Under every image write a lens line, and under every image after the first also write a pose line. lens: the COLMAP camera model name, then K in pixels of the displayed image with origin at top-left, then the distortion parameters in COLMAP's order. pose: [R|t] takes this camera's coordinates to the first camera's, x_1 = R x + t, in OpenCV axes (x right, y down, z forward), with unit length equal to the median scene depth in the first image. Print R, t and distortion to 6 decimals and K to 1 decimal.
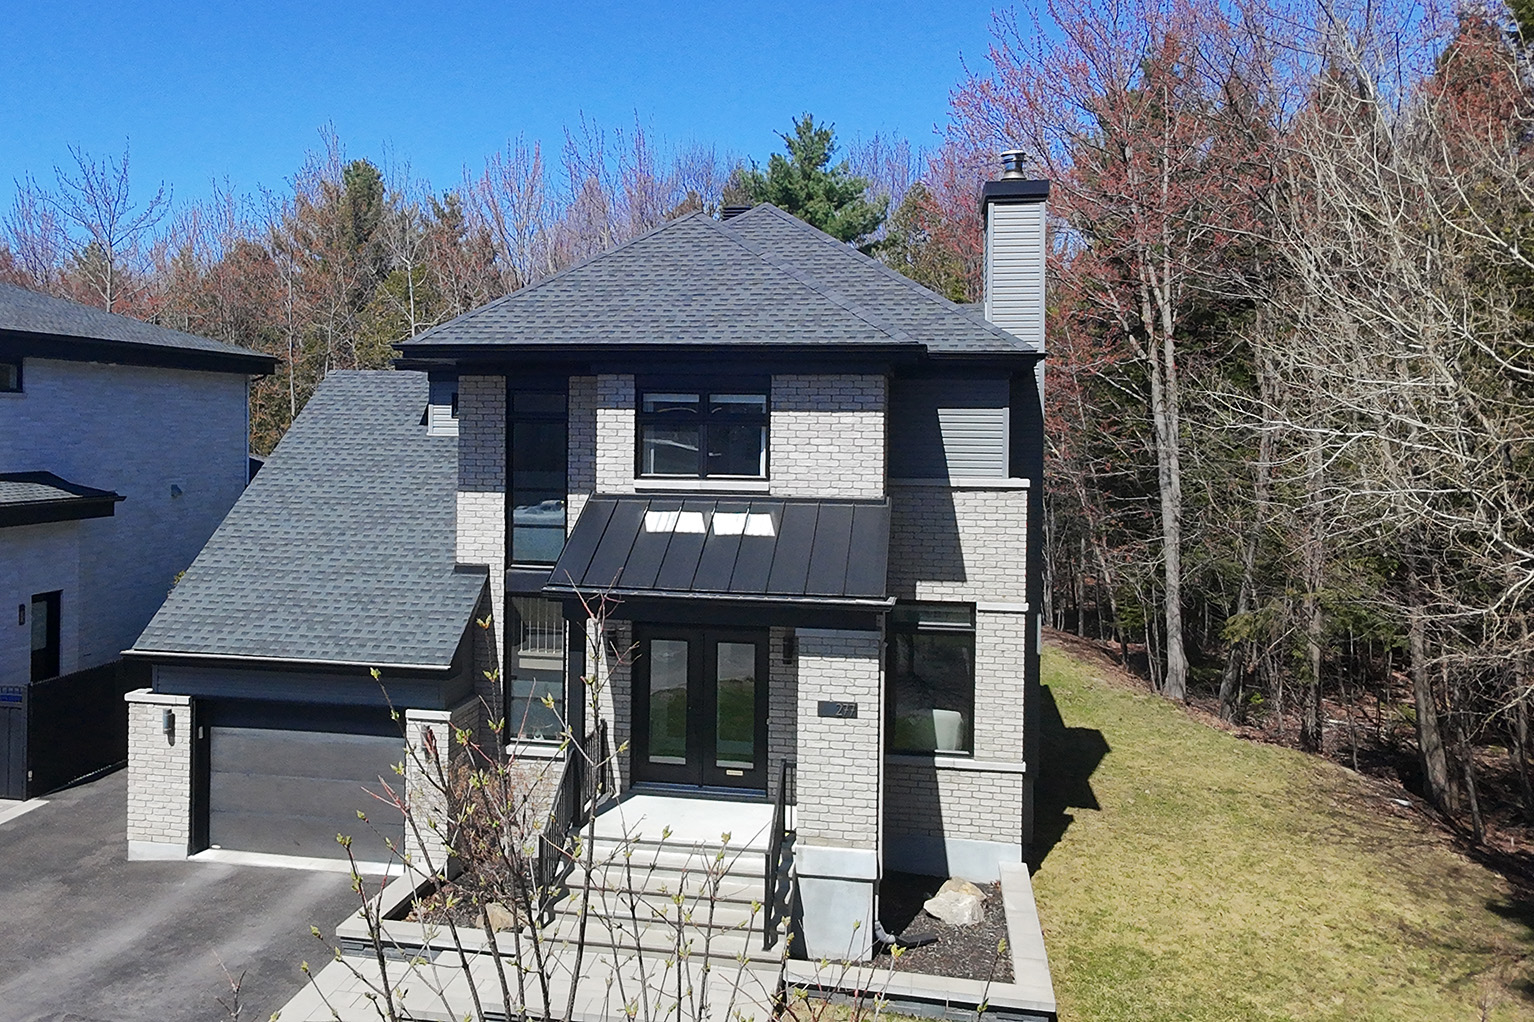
lens RADIAL K [[1332.9, 0, 635.0], [0, 1332.9, 431.0], [0, 0, 1]] dist [-0.005891, 0.009739]
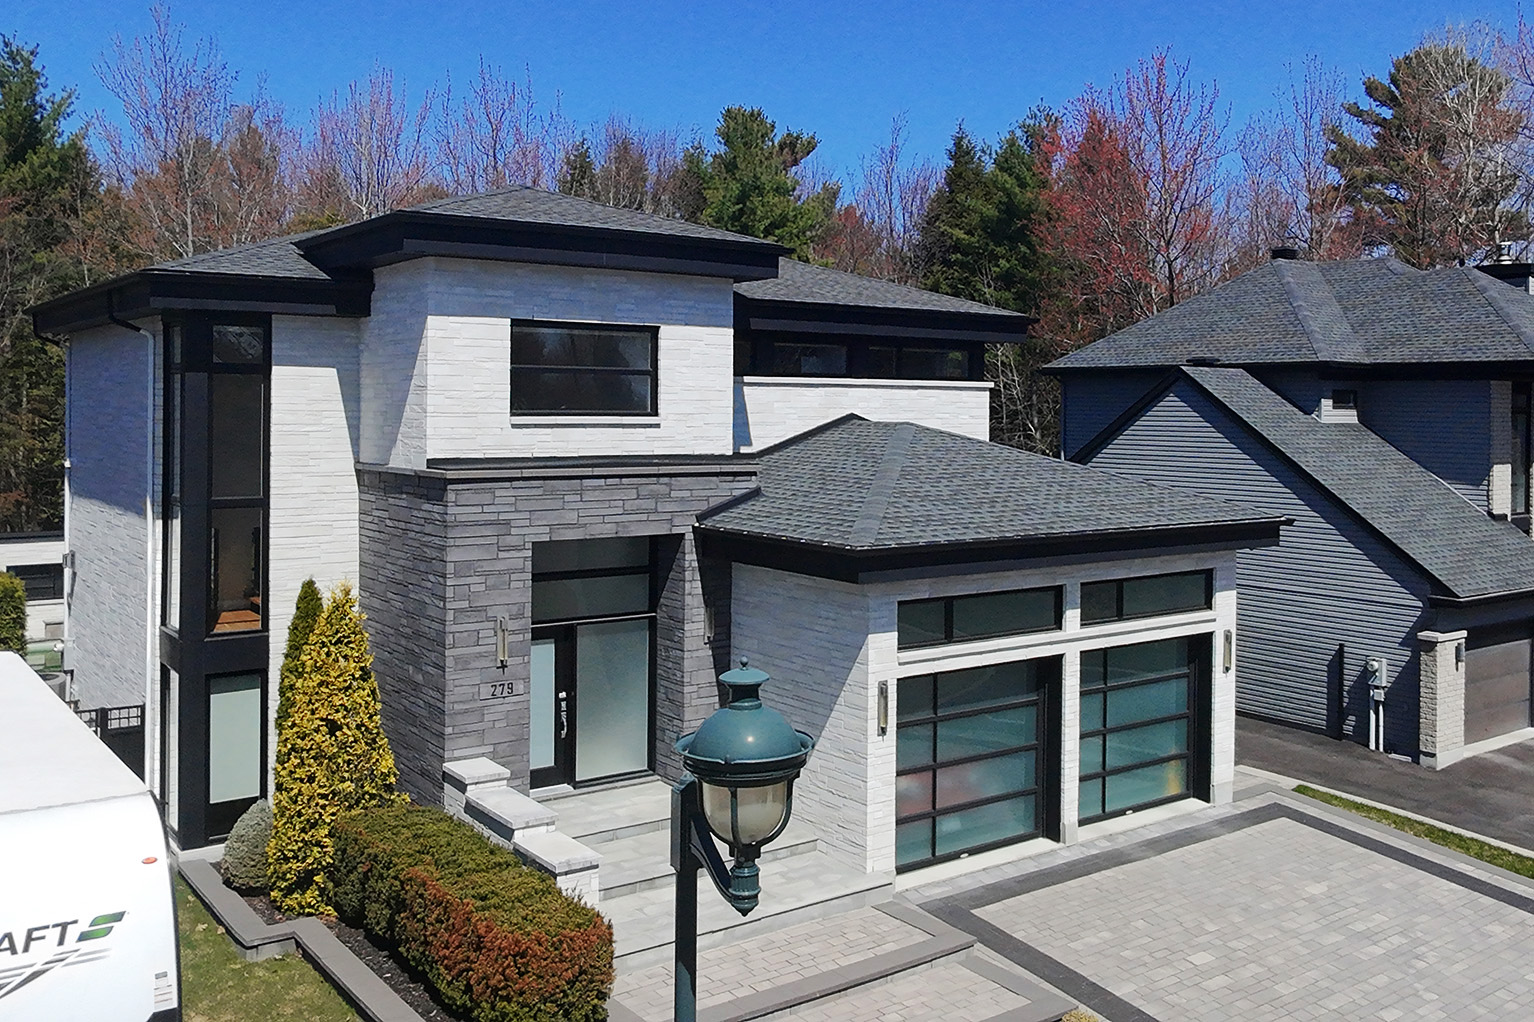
lens RADIAL K [[1373.6, 0, 853.8], [0, 1373.6, 410.1], [0, 0, 1]] dist [-0.010432, 0.027676]
pose [[0.640980, -0.010821, 0.767481, -1.722416], [0.002176, 0.999922, 0.012281, -0.031140], [-0.767554, -0.006202, 0.640954, 0.601760]]
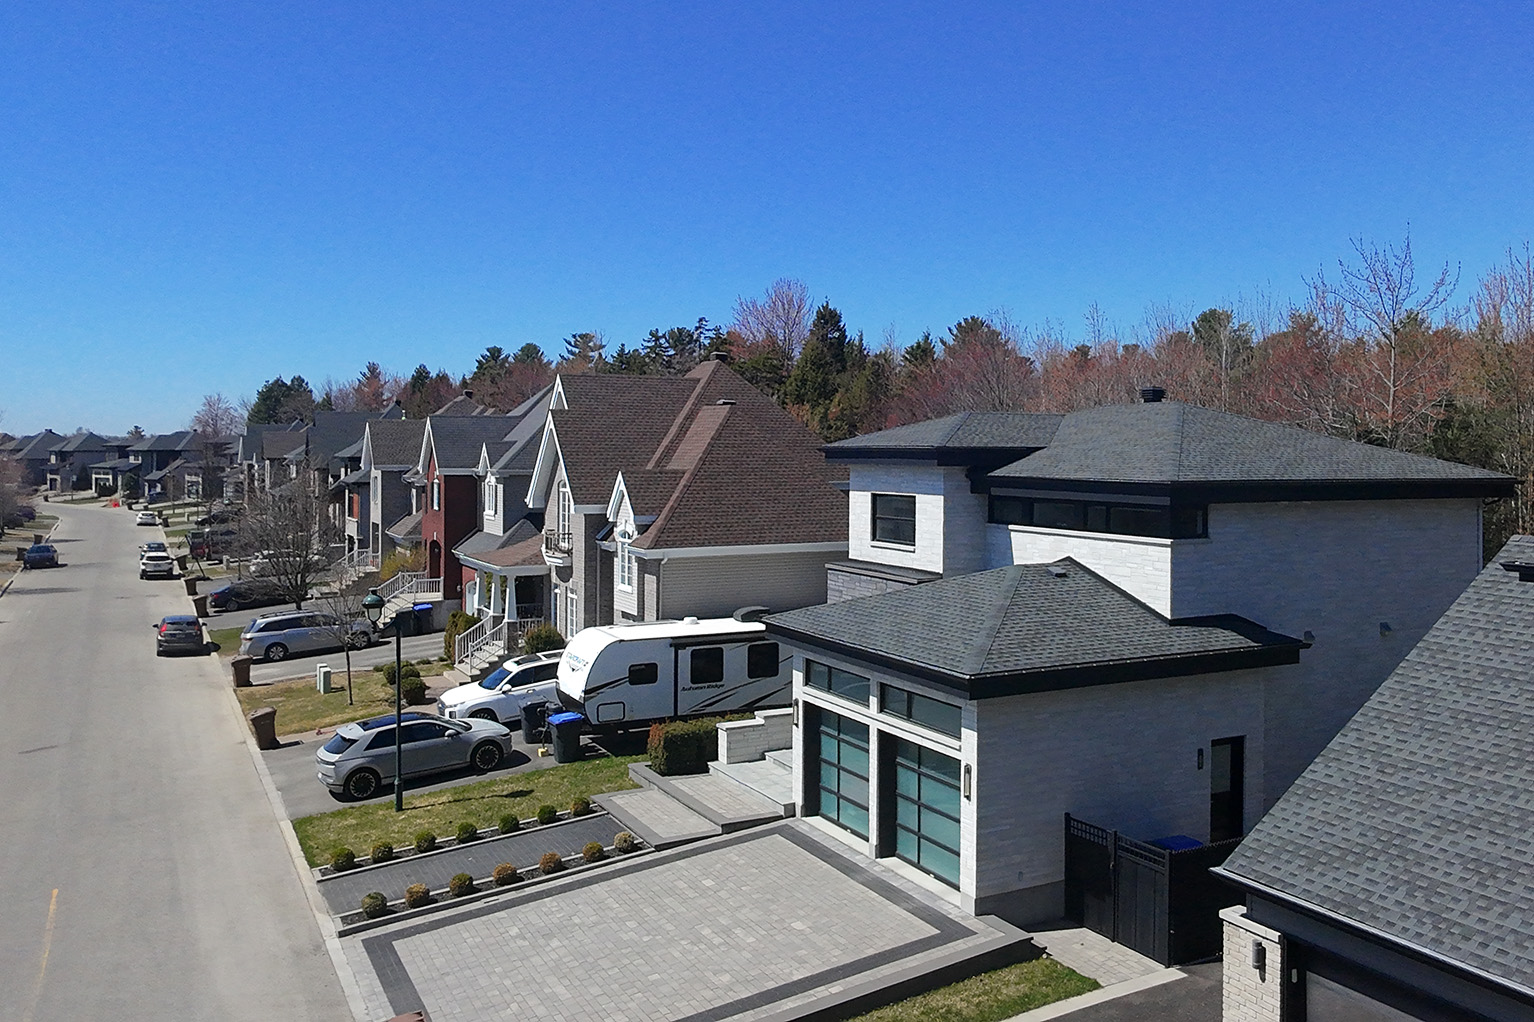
lens RADIAL K [[1258.1, 0, 849.9], [0, 1258.1, 452.3], [0, 0, 1]] dist [-0.009447, 0.025102]
pose [[0.667170, -0.009156, -0.744850, 0.109276], [0.000443, 0.999929, -0.011894, -0.116978], [0.744906, 0.007605, 0.667126, 0.209968]]
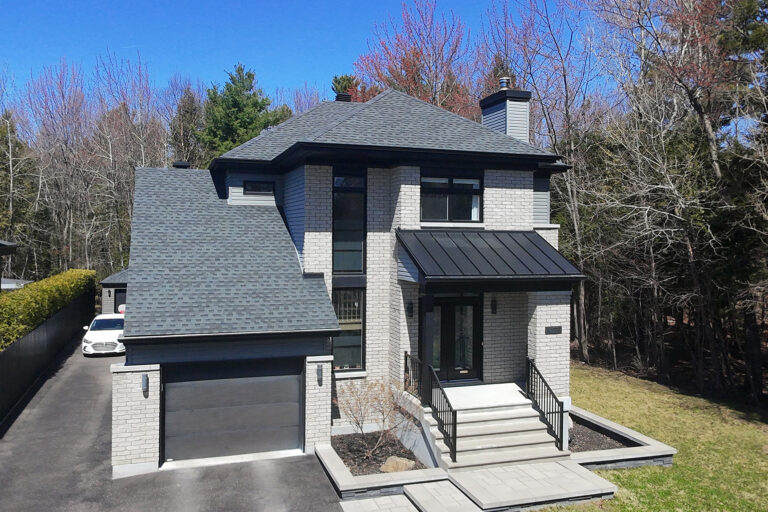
lens RADIAL K [[629.9, 0, 352.2], [0, 629.9, 234.0], [0, 0, 1]] dist [-0.009447, 0.025102]
pose [[0.871424, -0.003047, 0.490521, -0.494842], [0.004638, 0.999987, -0.002029, 0.051590], [-0.490509, 0.004043, 0.871427, 0.257600]]
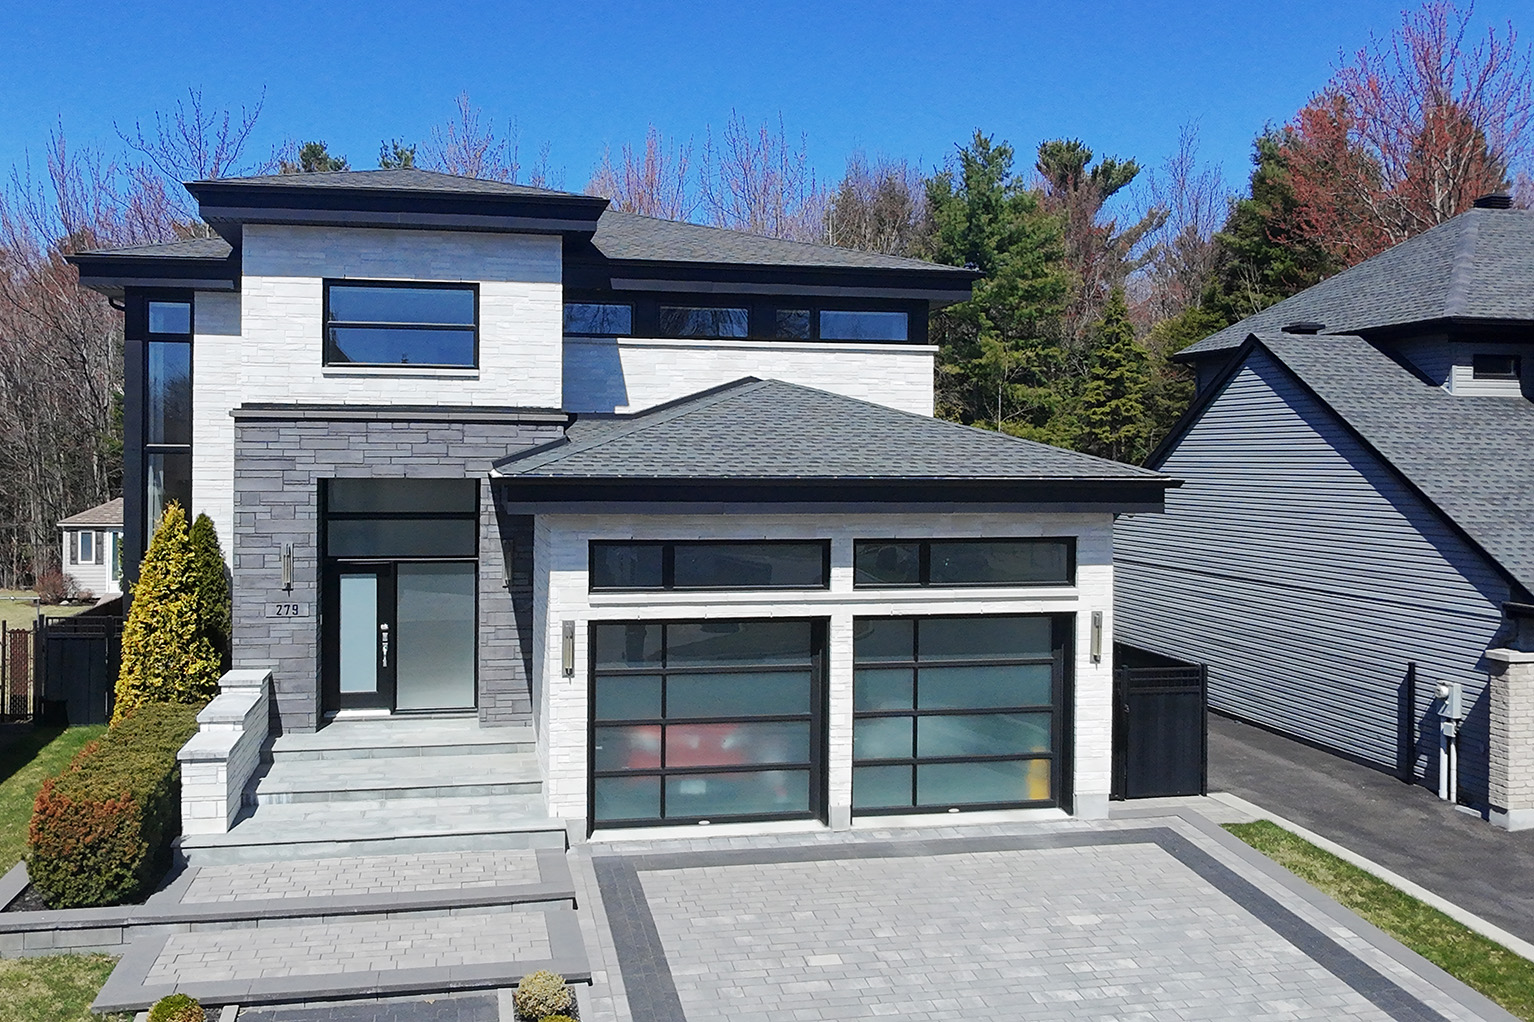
lens RADIAL K [[1258.1, 0, 692.0], [0, 1258.1, 467.4], [0, 0, 1]] dist [-0.009447, 0.025102]
pose [[0.922751, -0.011404, 0.385229, -1.263209], [0.007392, 0.999902, 0.011893, 0.050268], [-0.385327, -0.008127, 0.922744, 0.404136]]
